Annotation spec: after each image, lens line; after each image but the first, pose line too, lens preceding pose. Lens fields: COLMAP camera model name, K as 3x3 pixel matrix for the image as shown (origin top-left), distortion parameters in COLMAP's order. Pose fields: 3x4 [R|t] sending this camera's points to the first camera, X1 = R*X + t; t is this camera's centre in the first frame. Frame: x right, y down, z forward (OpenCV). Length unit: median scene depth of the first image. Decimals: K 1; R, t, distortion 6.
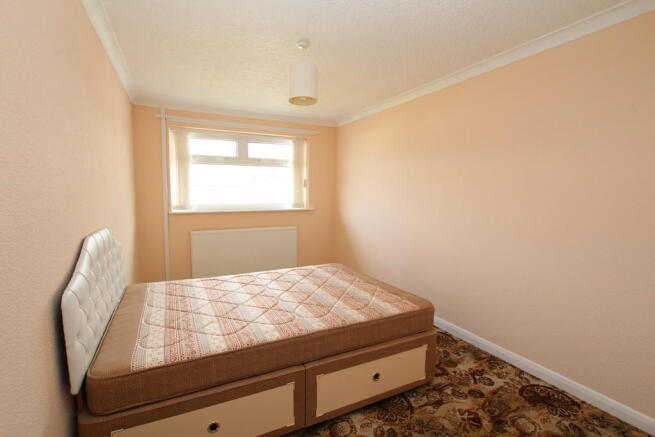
lens RADIAL K [[305.8, 0, 328.1], [0, 305.8, 218.0], [0, 0, 1]] dist [-0.018997, -0.000216]
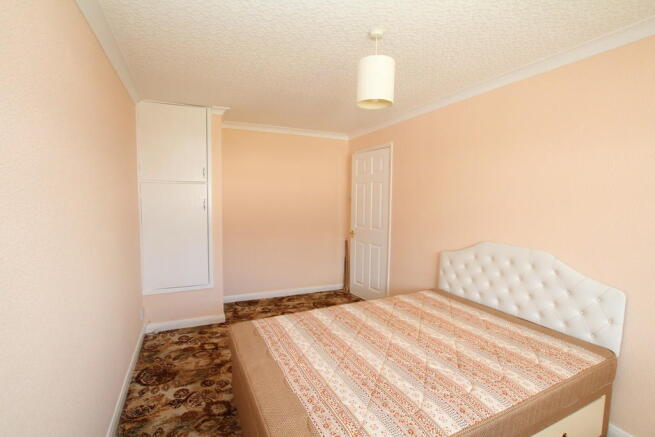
lens RADIAL K [[305.8, 0, 328.6], [0, 305.8, 220.4], [0, 0, 1]] dist [-0.018997, -0.000216]
pose [[-0.999630, -0.023153, 0.014303, 0.026165], [-0.020978, 0.990355, 0.136953, -0.194631], [-0.017336, 0.136602, -0.990474, 1.984482]]
